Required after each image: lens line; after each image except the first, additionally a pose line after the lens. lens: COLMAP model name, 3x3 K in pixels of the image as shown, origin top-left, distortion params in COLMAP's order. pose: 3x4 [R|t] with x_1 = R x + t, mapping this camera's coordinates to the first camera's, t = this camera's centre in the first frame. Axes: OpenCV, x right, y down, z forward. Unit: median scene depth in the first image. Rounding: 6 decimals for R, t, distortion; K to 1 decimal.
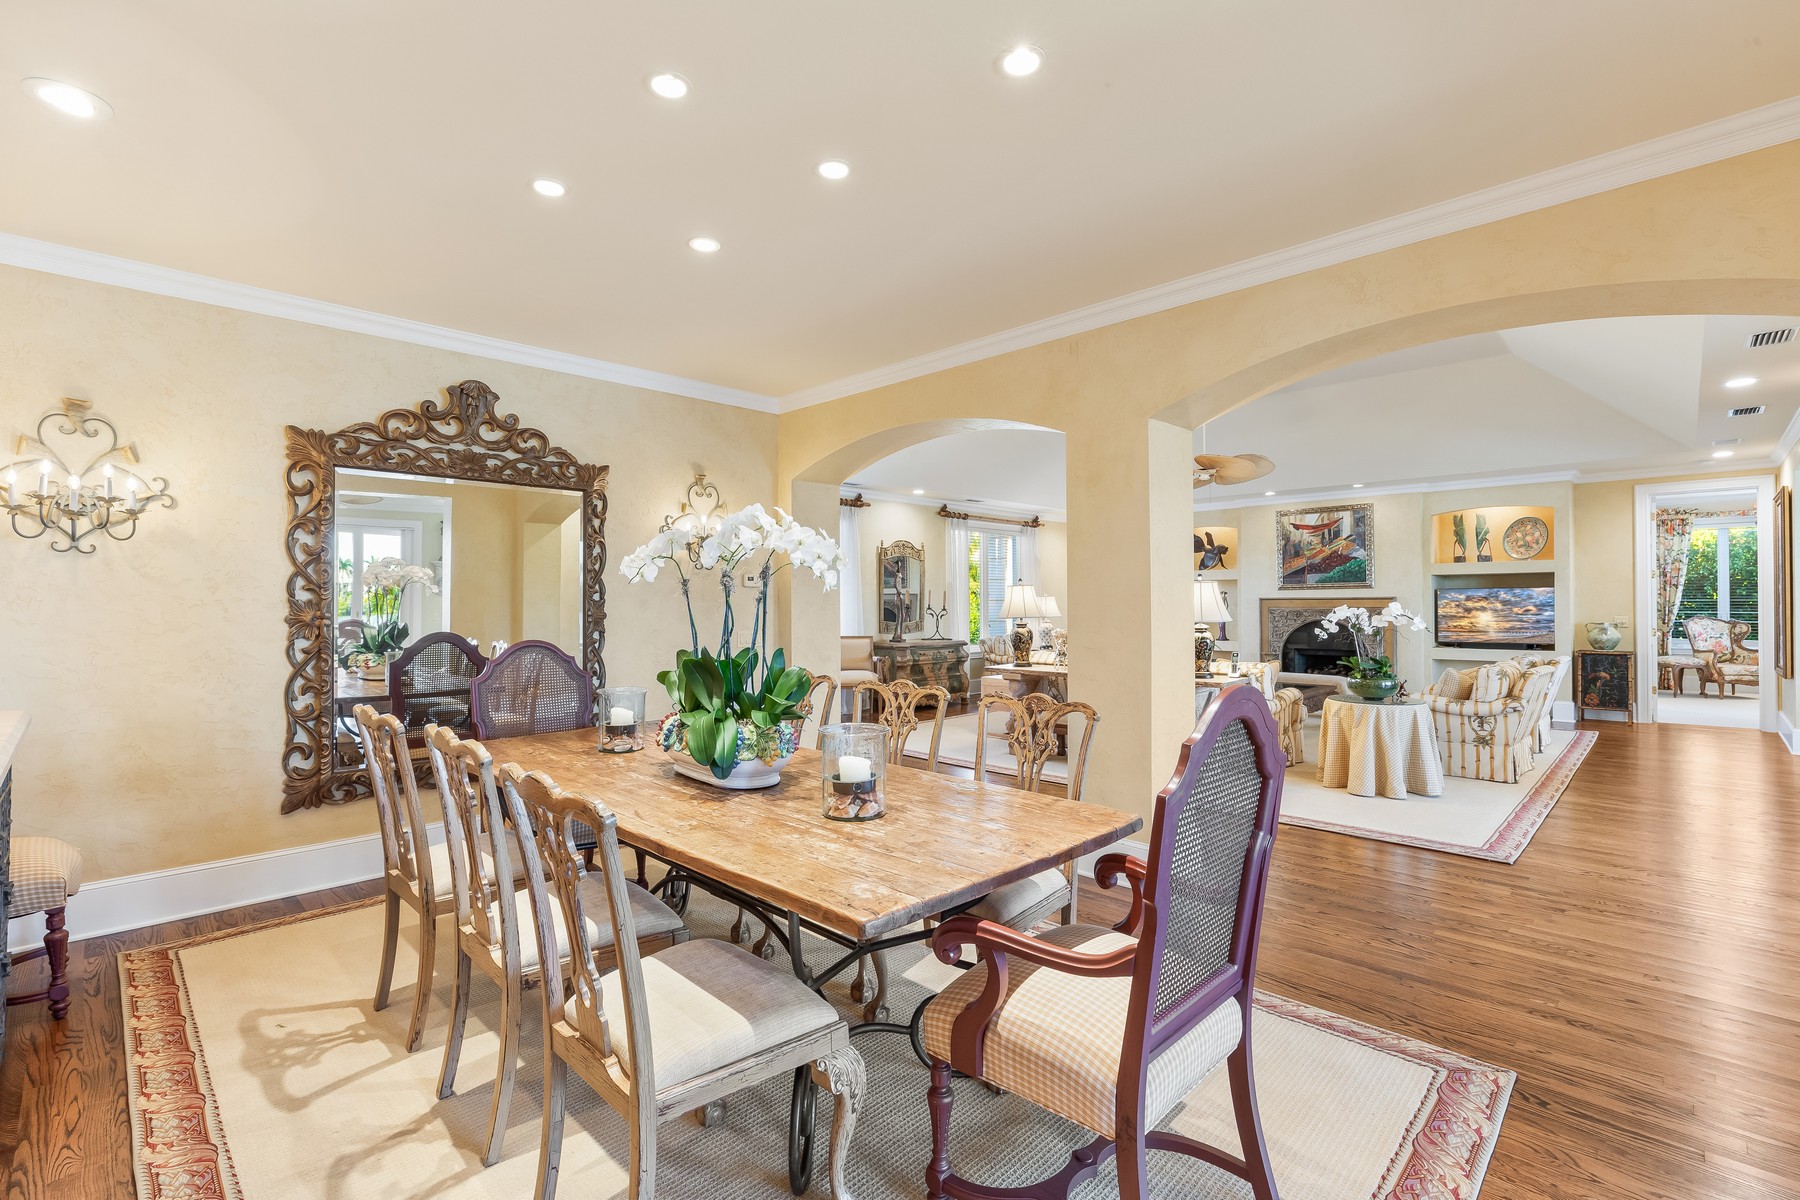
lens RADIAL K [[814.8, 0, 898.0], [0, 814.8, 601.5], [0, 0, 1]] dist [-0.005010, -0.000268]
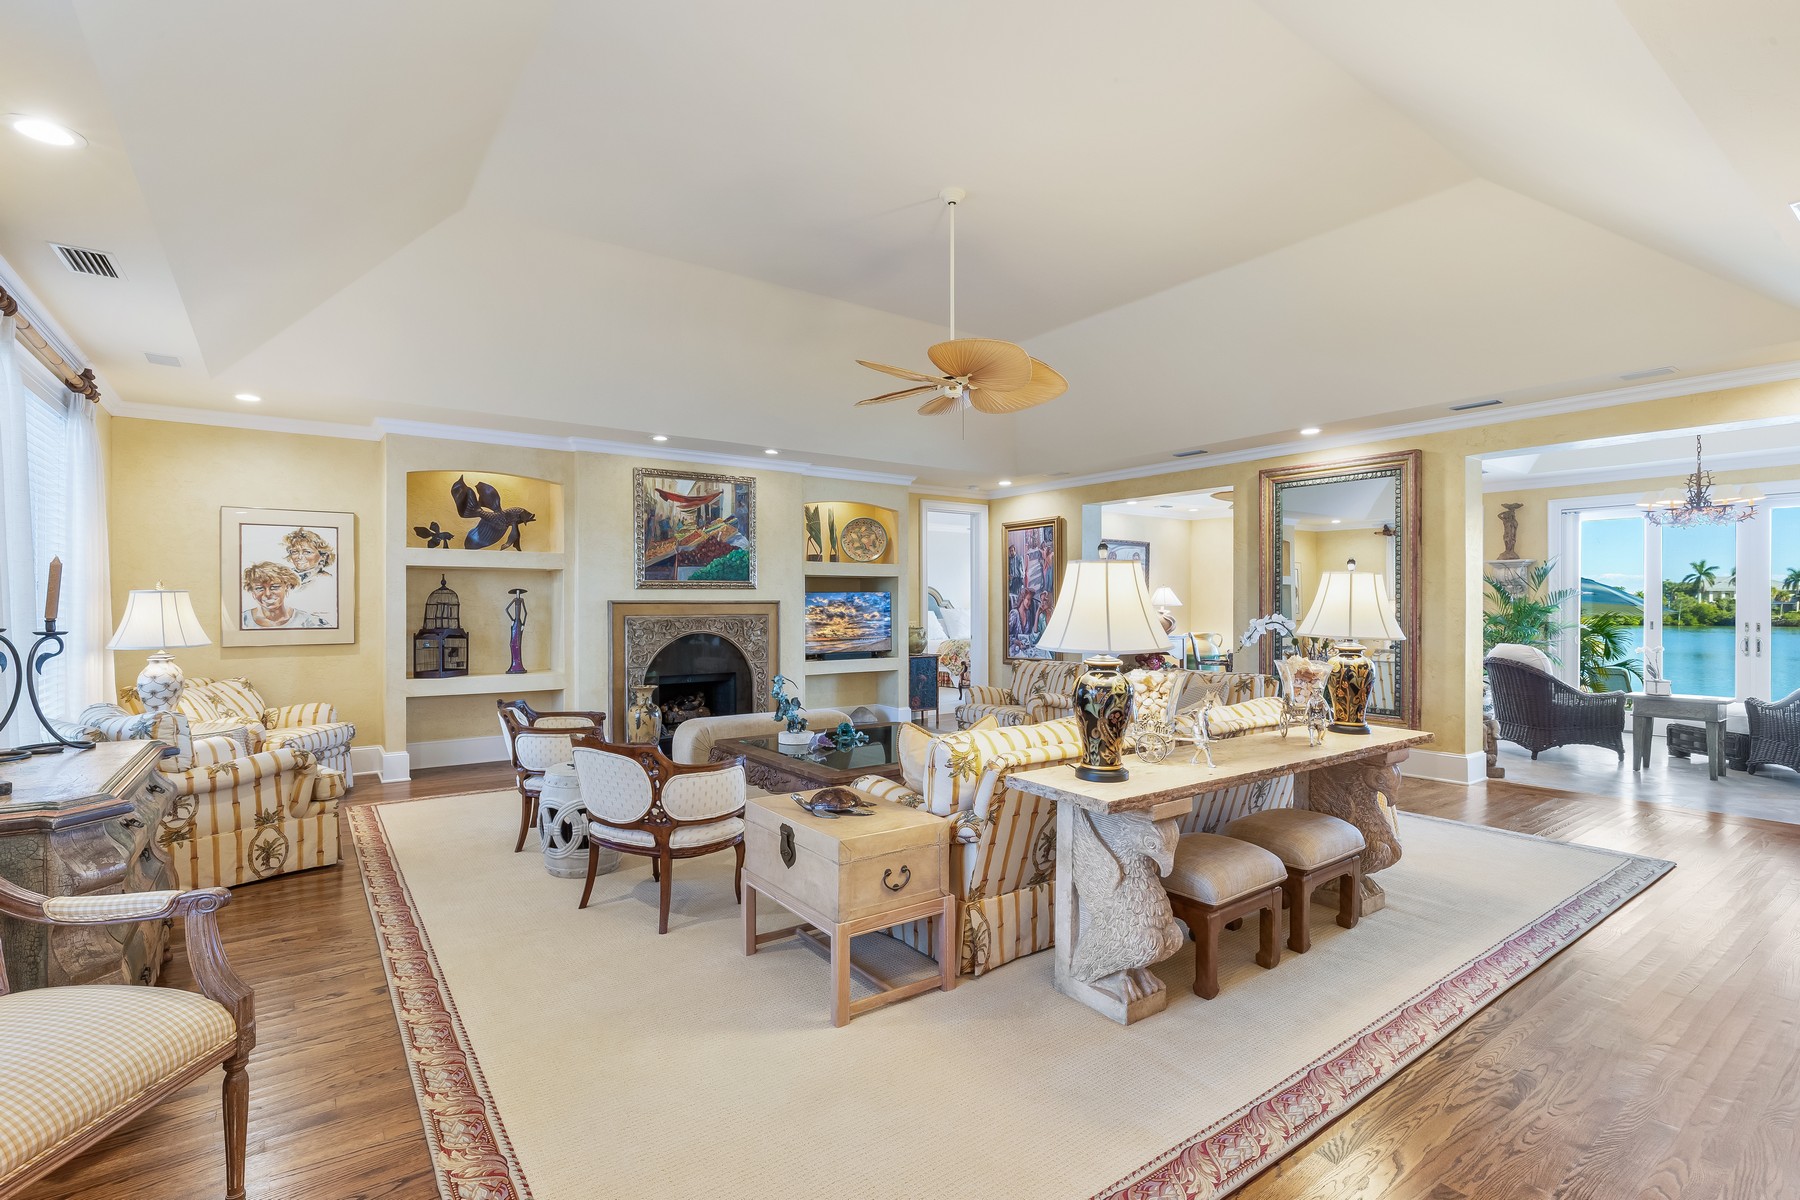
lens RADIAL K [[837.1, 0, 901.7], [0, 837.1, 603.3], [0, 0, 1]] dist [-0.003428, -0.000867]
pose [[0.149627, 0.000800, 0.988742, -0.170216], [-0.004937, 0.999988, -0.000062, -0.003721], [-0.988730, -0.004872, 0.149629, 0.732520]]
